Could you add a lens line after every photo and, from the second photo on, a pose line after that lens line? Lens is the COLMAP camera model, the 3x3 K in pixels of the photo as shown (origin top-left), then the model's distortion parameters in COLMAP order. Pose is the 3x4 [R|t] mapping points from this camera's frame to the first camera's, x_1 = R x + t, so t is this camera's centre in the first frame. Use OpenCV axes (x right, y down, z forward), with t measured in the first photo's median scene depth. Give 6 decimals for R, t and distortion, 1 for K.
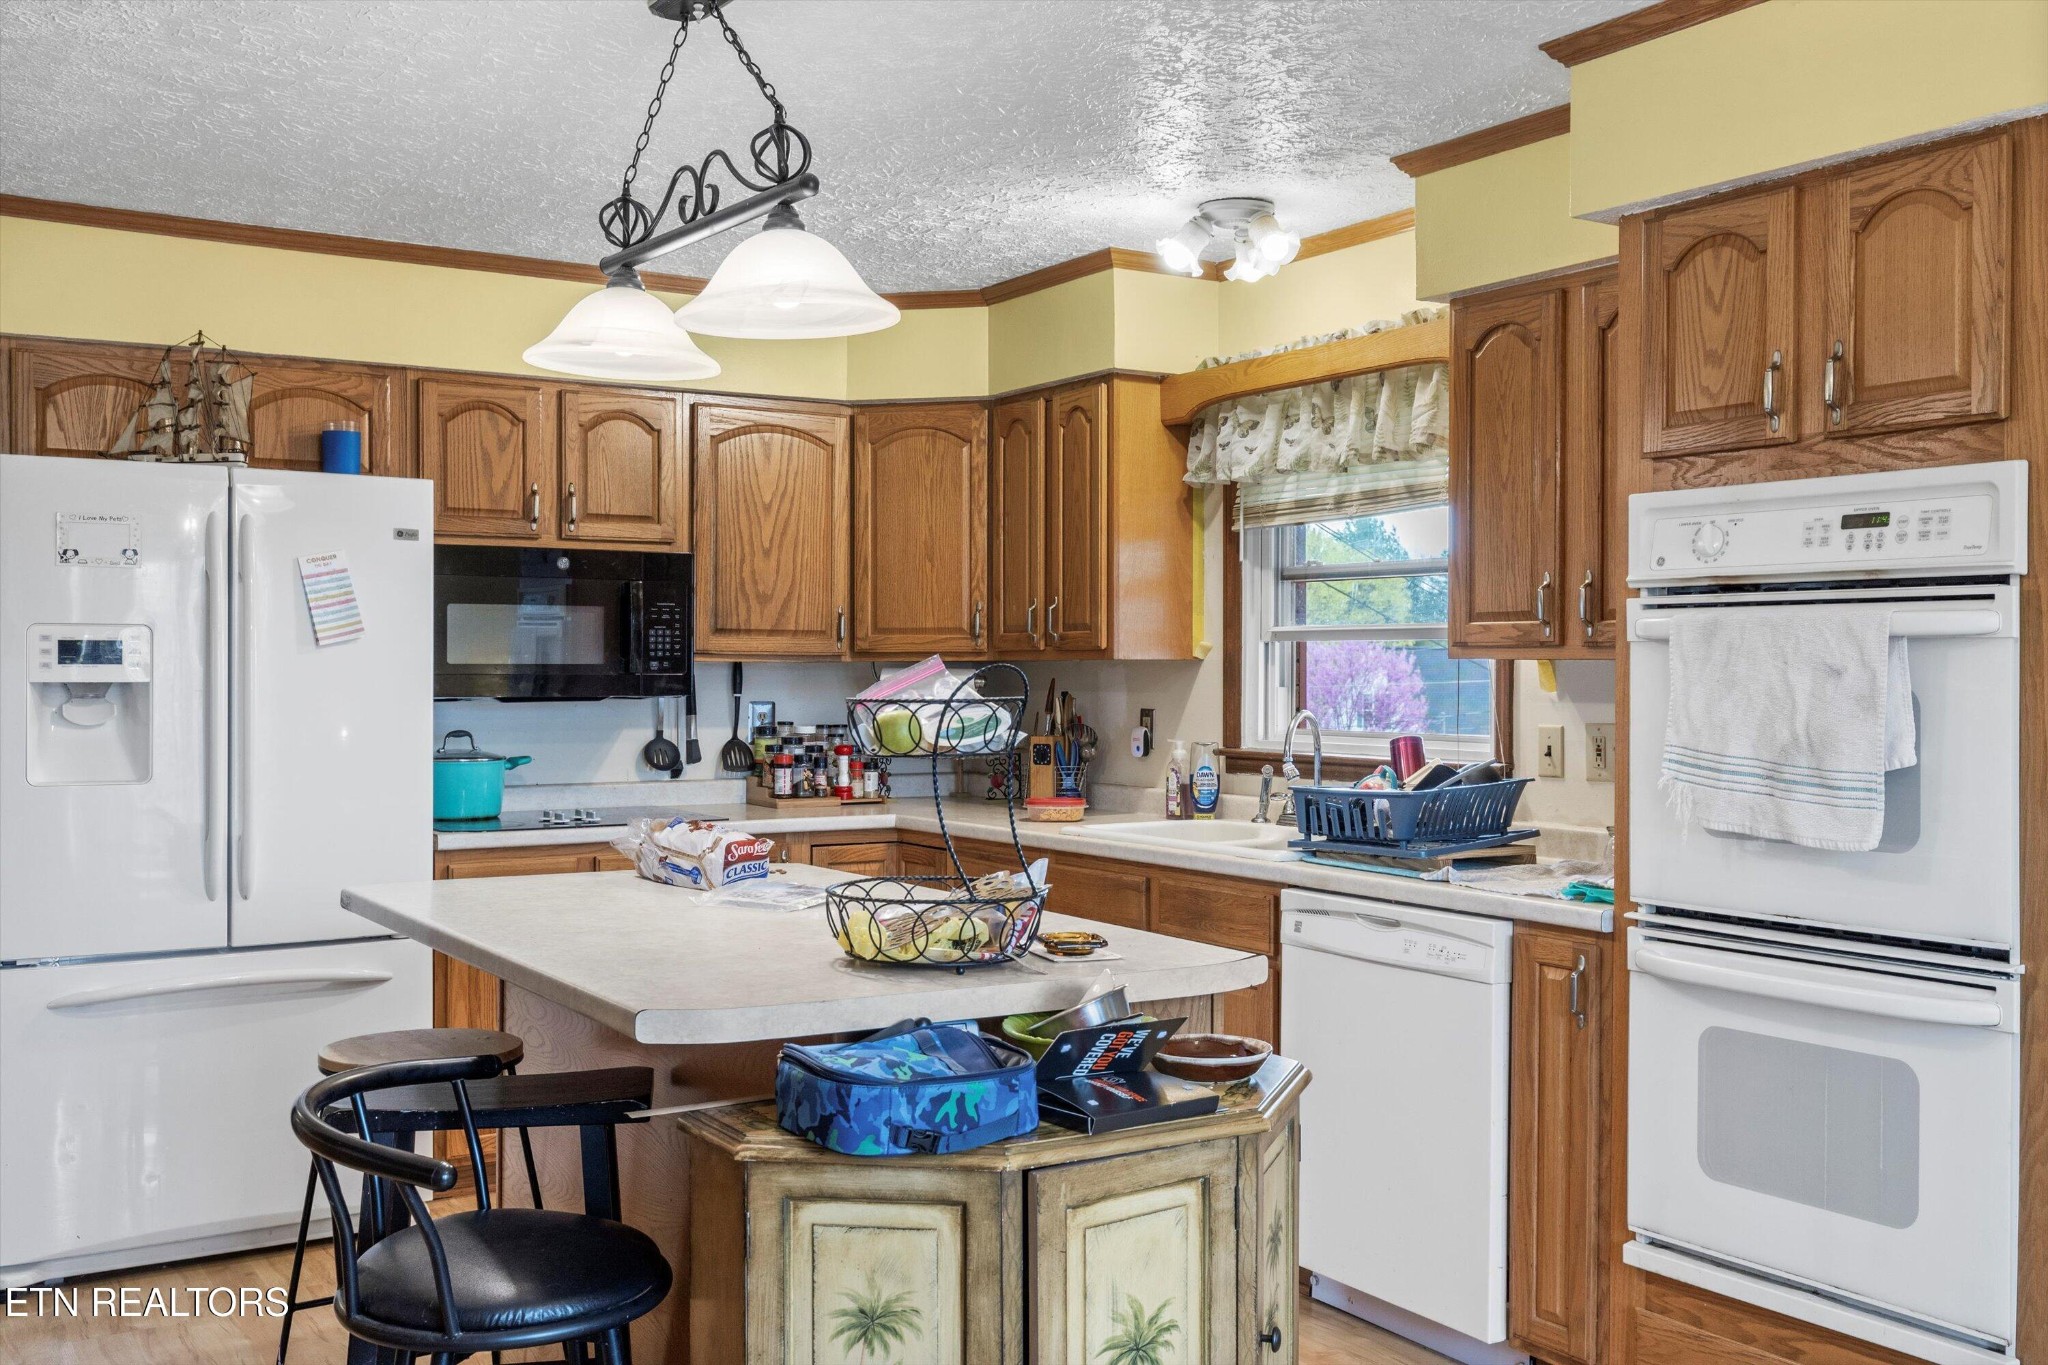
lens RADIAL K [[1917.6, 0, 1024.0], [0, 1917.6, 673.0], [0, 0, 1]] dist [0.001987, 0.008099]
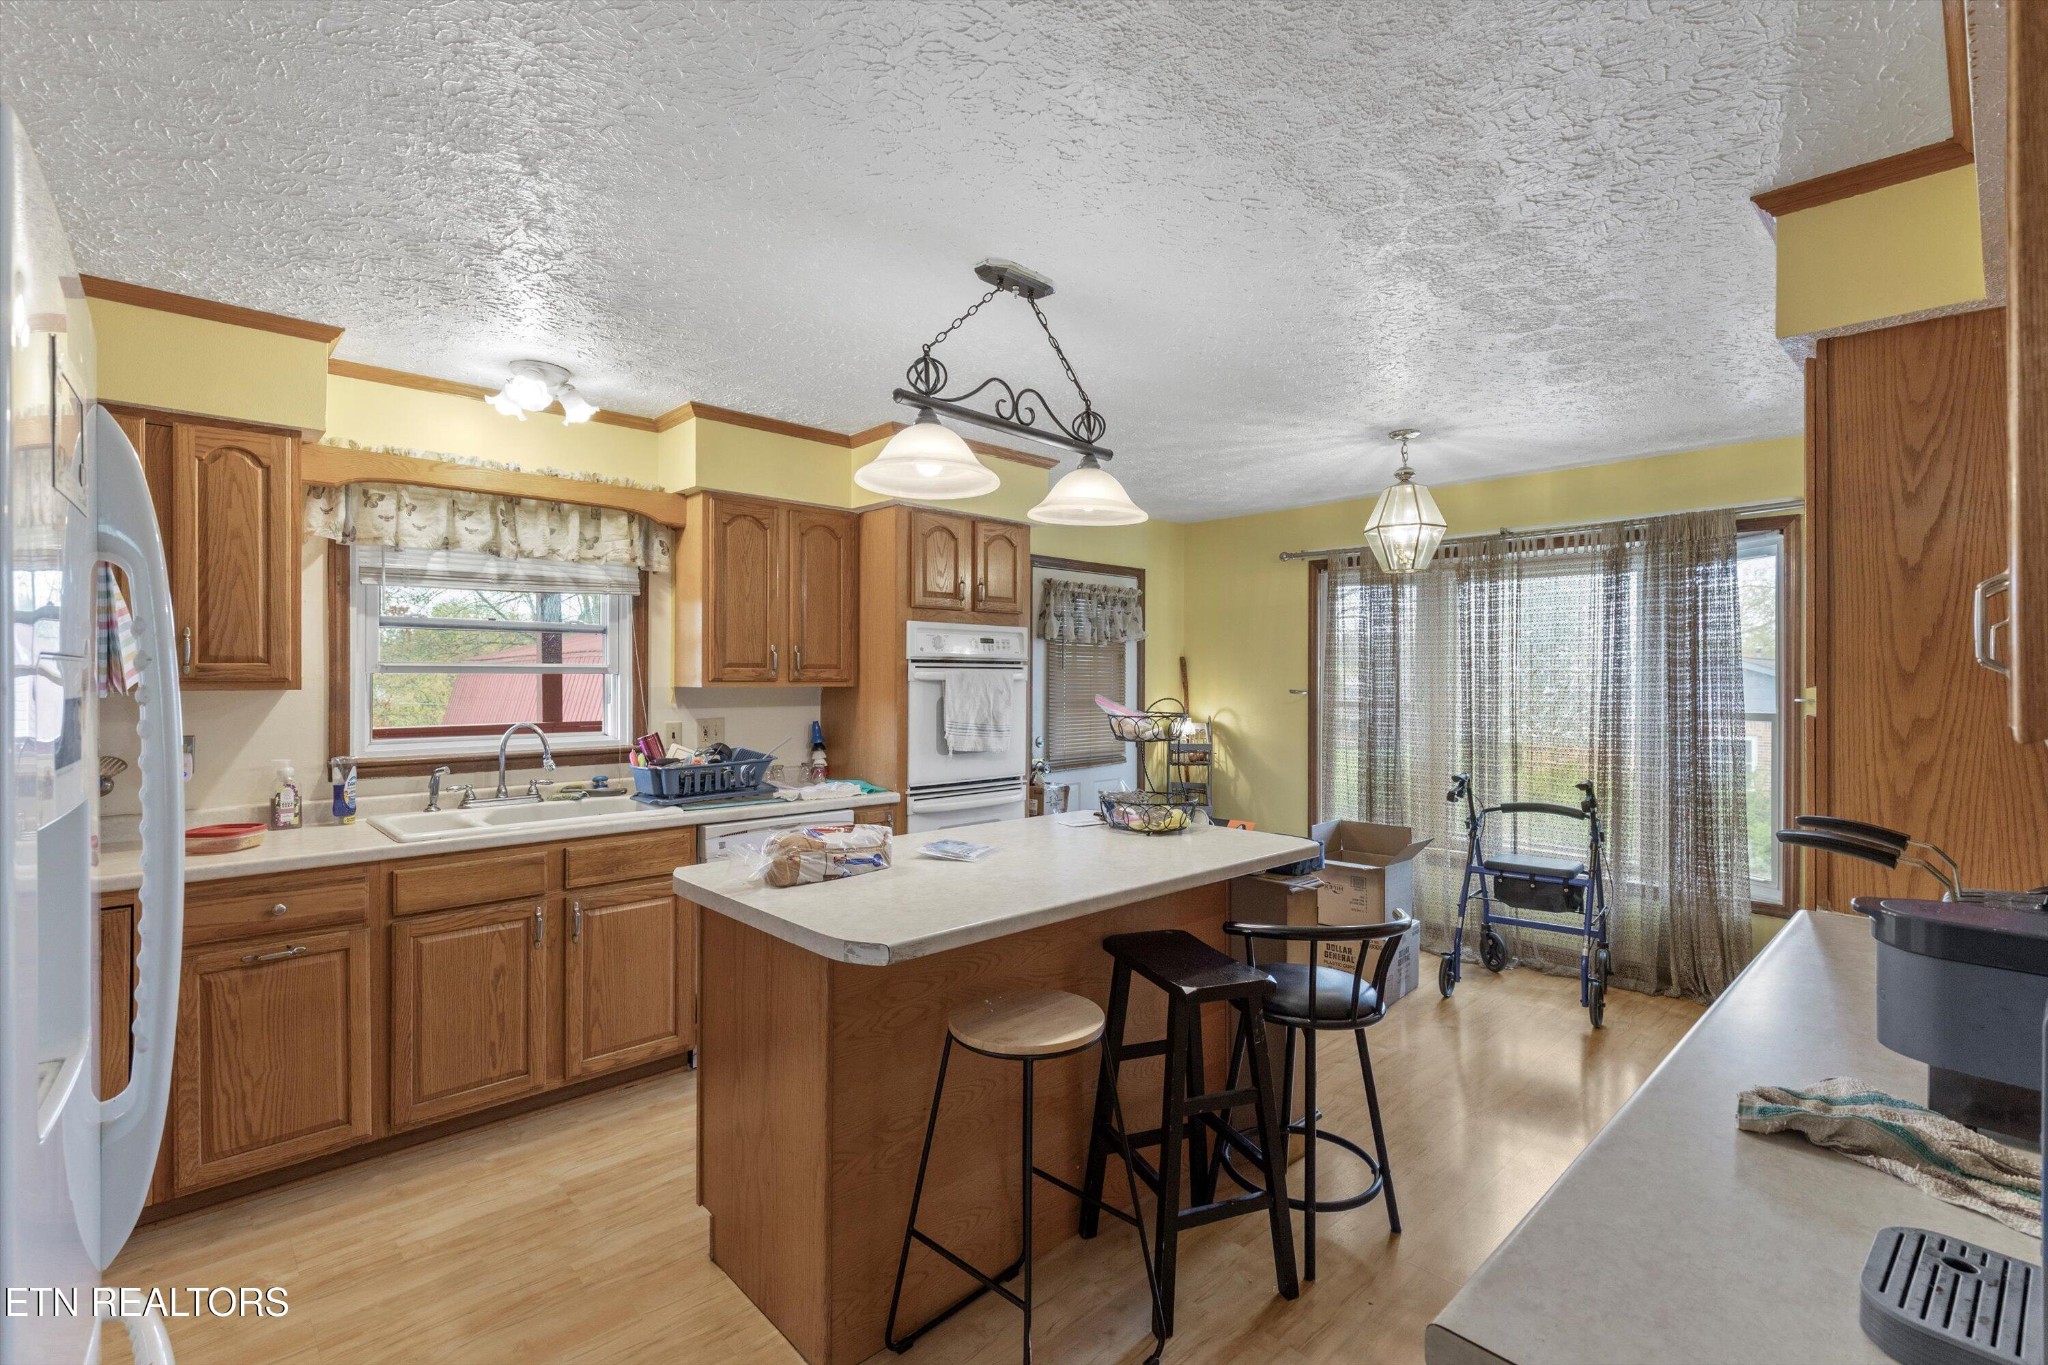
lens RADIAL K [[925.1, 0, 1023.4], [0, 925.1, 680.8], [0, 0, 1]] dist [0.002925, -0.000502]
pose [[-0.184690, -0.012171, 0.982721, -0.835629], [-0.002309, 0.999926, 0.011950, -0.029579], [-0.982794, -0.000062, -0.184704, 1.027151]]
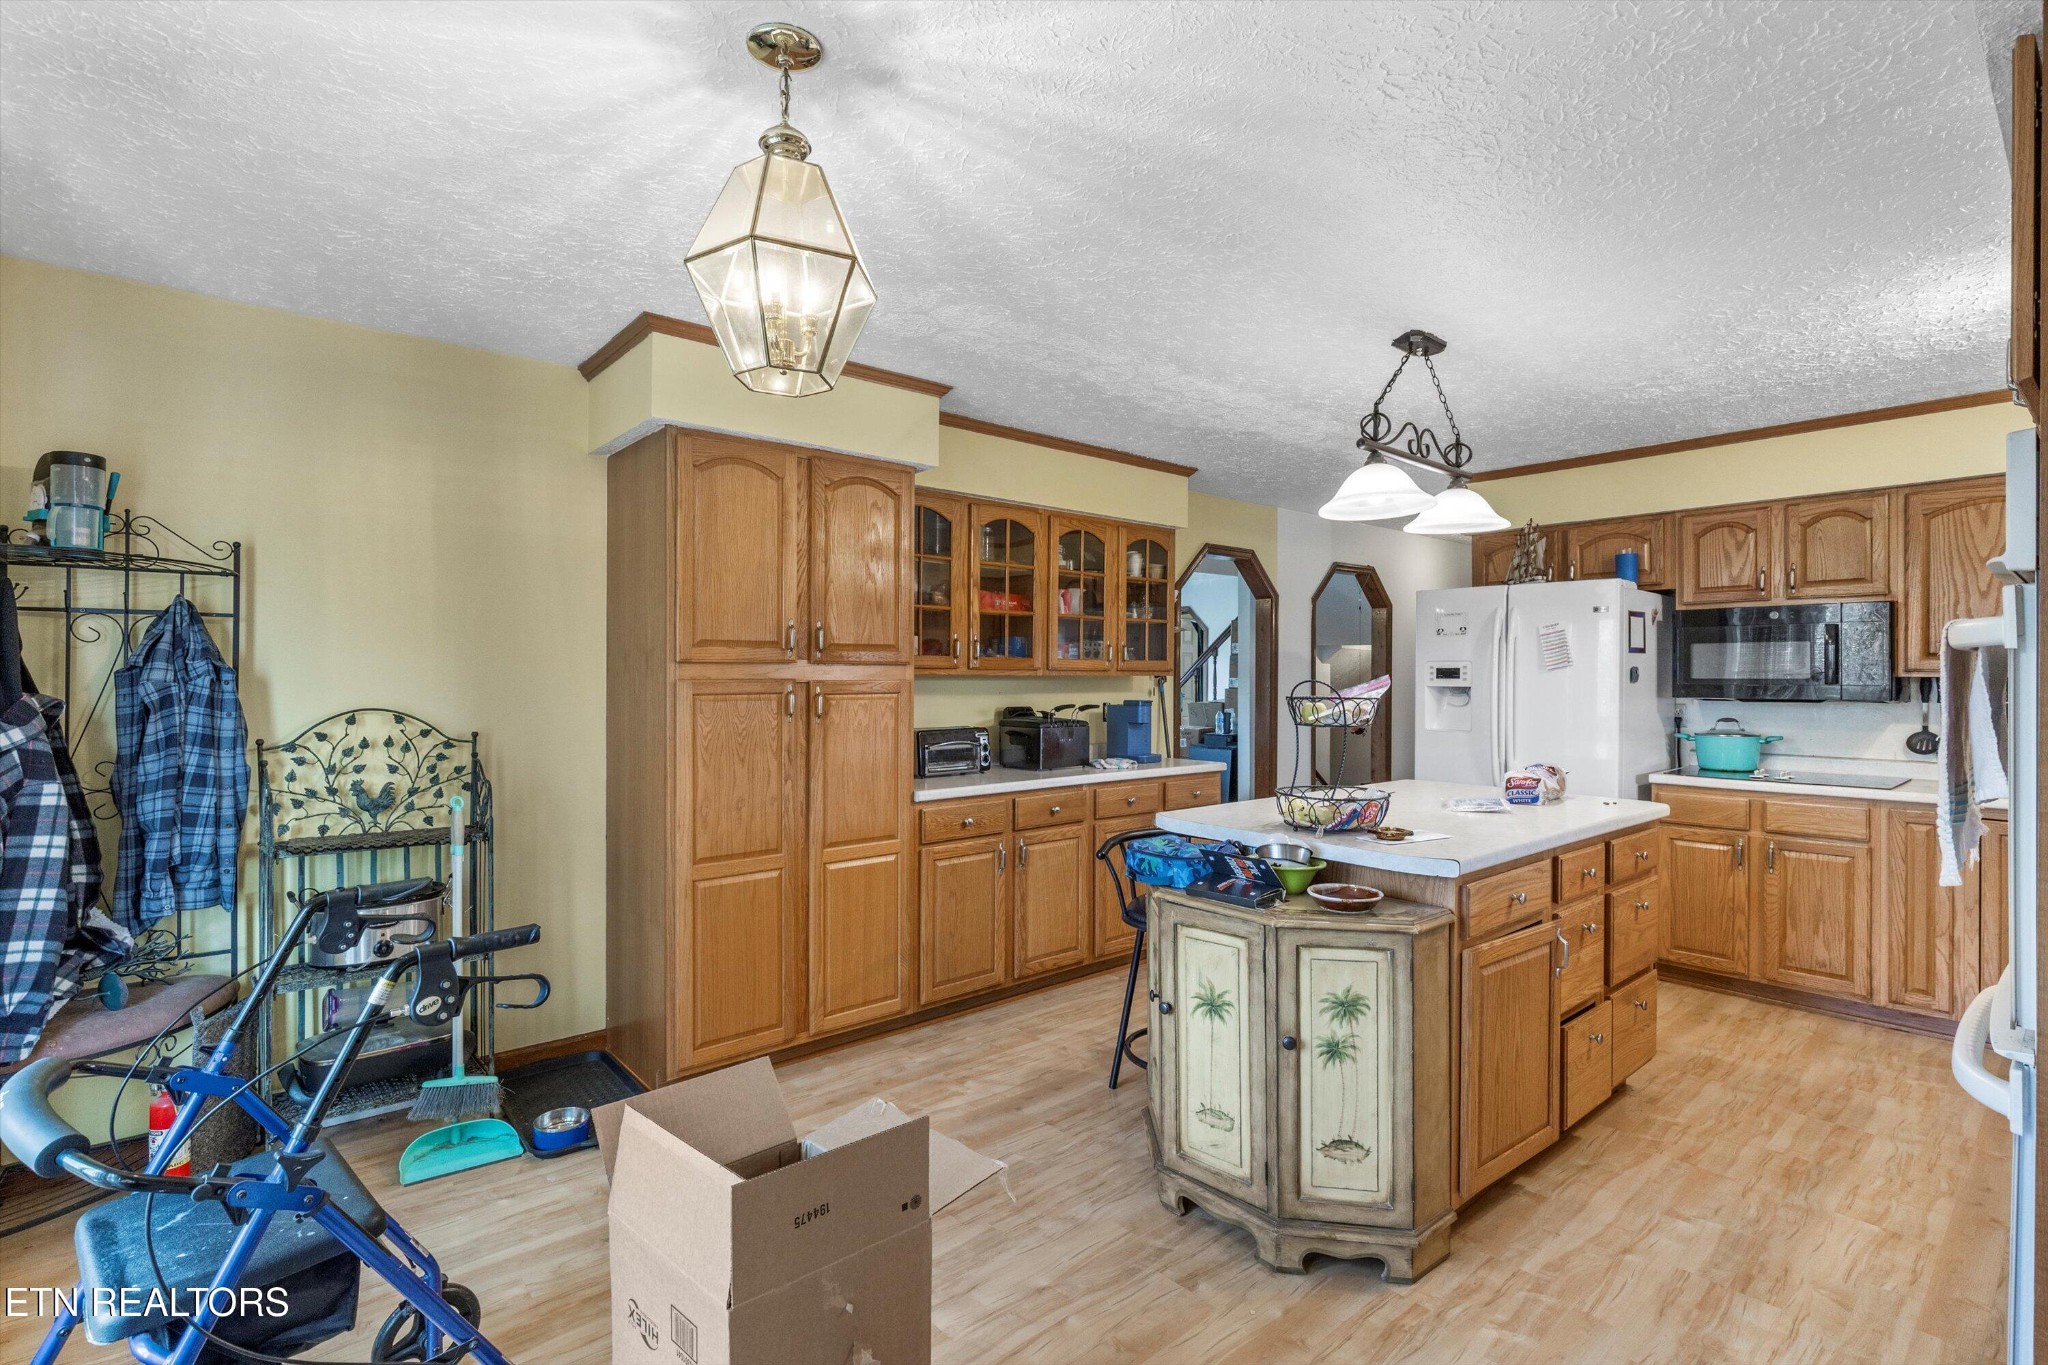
lens RADIAL K [[953.5, 0, 1026.5], [0, 953.5, 675.0], [0, 0, 1]] dist [-0.001576, -0.000318]
pose [[0.136997, -0.003134, -0.990566, 0.684173], [-0.003565, 0.999987, -0.003657, -0.003784], [0.990565, 0.004032, 0.136984, 0.418275]]
